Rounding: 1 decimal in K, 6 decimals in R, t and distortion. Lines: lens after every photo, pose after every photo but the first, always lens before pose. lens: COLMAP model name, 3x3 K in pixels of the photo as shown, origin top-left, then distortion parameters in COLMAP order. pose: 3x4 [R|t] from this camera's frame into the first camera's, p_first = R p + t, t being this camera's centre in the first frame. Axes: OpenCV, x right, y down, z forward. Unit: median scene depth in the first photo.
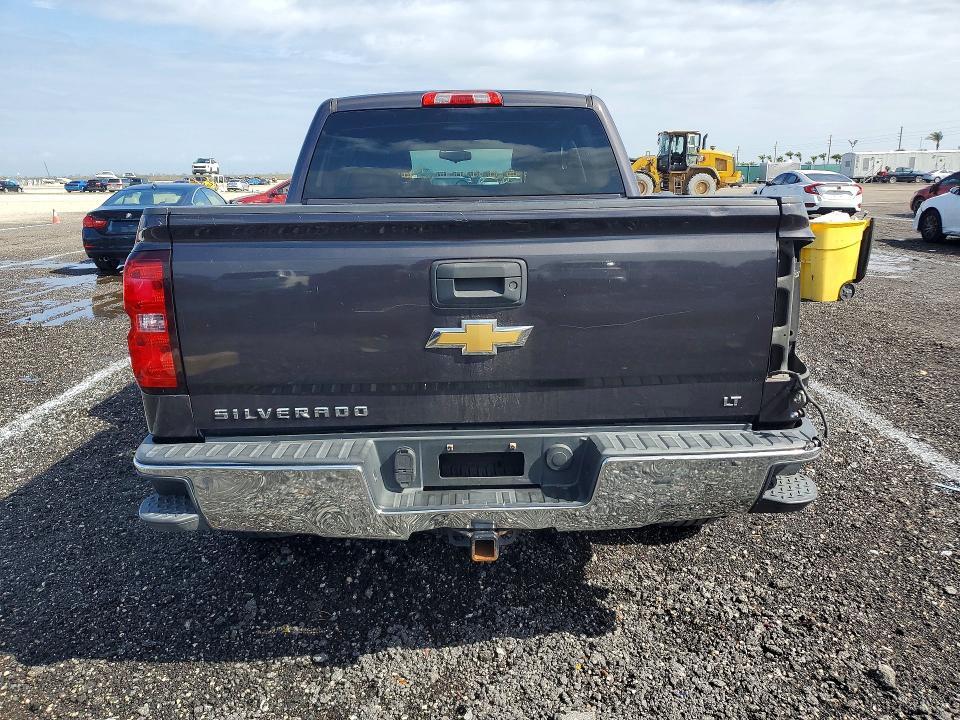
lens RADIAL K [[715.7, 0, 480.0], [0, 715.7, 360.0], [0, 0, 1]] dist [0.085798, -0.087299]
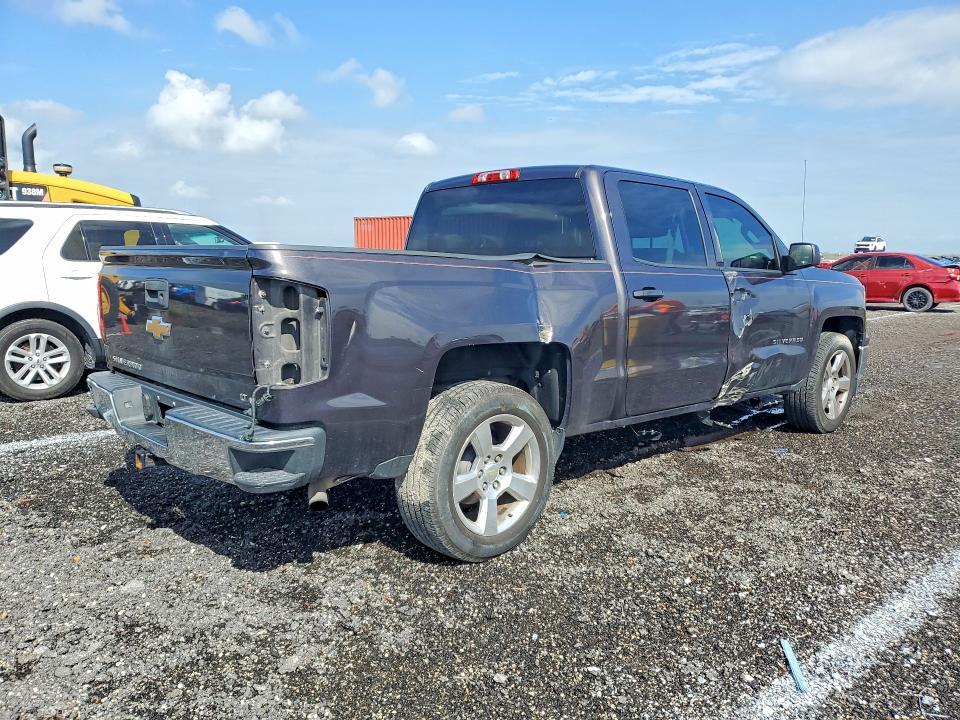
lens RADIAL K [[715.7, 0, 480.0], [0, 715.7, 360.0], [0, 0, 1]] dist [0.085798, -0.087299]
pose [[0.644587, 0.101851, -0.757716, 1.248476], [-0.181510, 0.983137, -0.022258, -0.043493], [0.742672, 0.151880, 0.652204, 0.347041]]
